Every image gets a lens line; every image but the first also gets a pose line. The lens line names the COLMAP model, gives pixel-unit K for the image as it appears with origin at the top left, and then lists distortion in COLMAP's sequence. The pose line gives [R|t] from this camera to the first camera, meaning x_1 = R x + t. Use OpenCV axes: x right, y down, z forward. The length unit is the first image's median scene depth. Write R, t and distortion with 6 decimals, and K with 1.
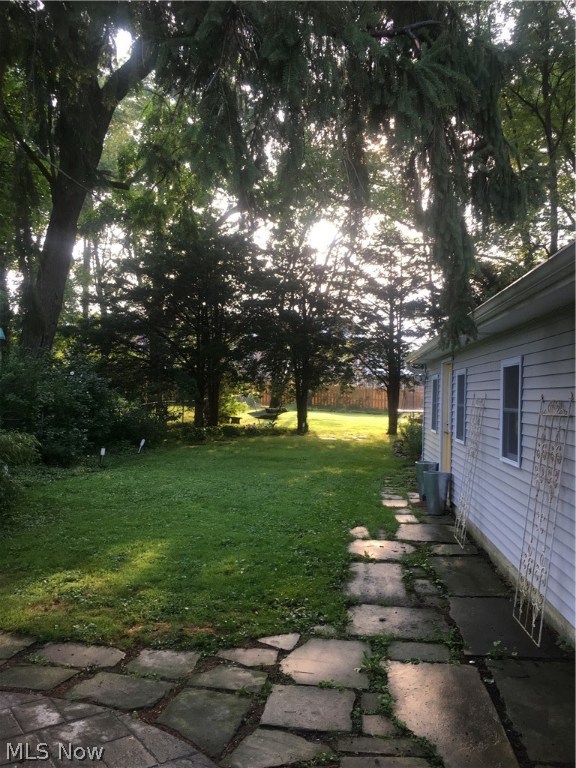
lens RADIAL K [[647.2, 0, 294.2], [0, 647.2, 383.1], [0, 0, 1]] dist [0.052480, -0.013547]
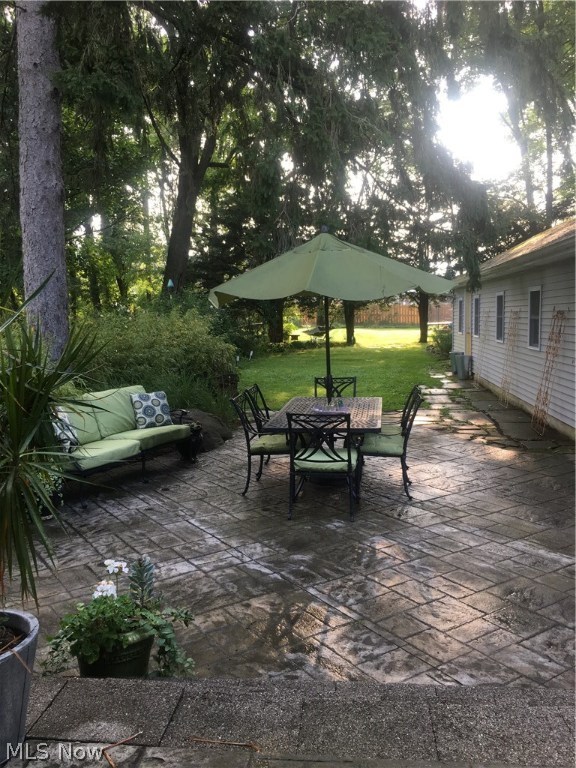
lens RADIAL K [[647.2, 0, 294.2], [0, 647.2, 383.1], [0, 0, 1]] dist [0.052480, -0.013547]
pose [[0.998559, -0.043883, -0.030905, -0.070570], [0.047348, 0.991382, 0.122149, -0.008769], [0.025279, -0.123436, 0.992031, -0.289611]]
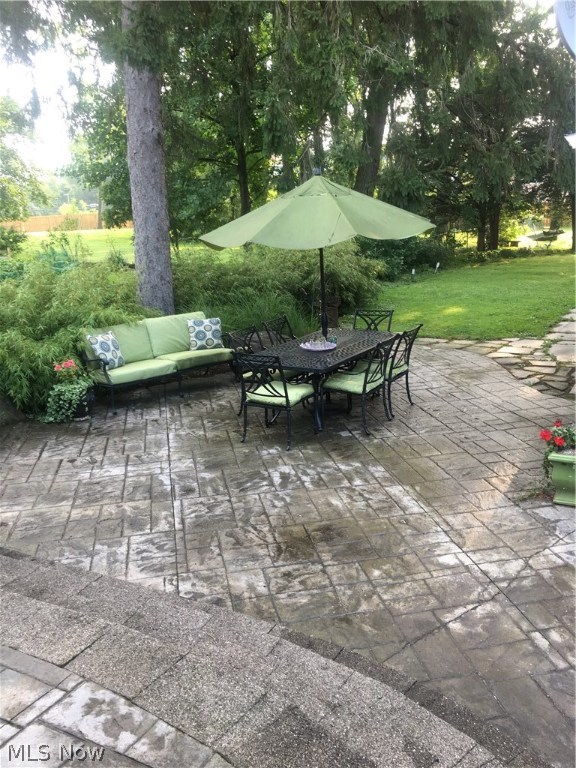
lens RADIAL K [[647.2, 0, 294.2], [0, 647.2, 383.1], [0, 0, 1]] dist [0.052480, -0.013547]
pose [[0.910947, 0.038410, -0.410731, 0.046740], [0.070608, 0.966445, 0.246977, -0.020451], [0.406436, -0.253984, 0.877669, -0.285948]]
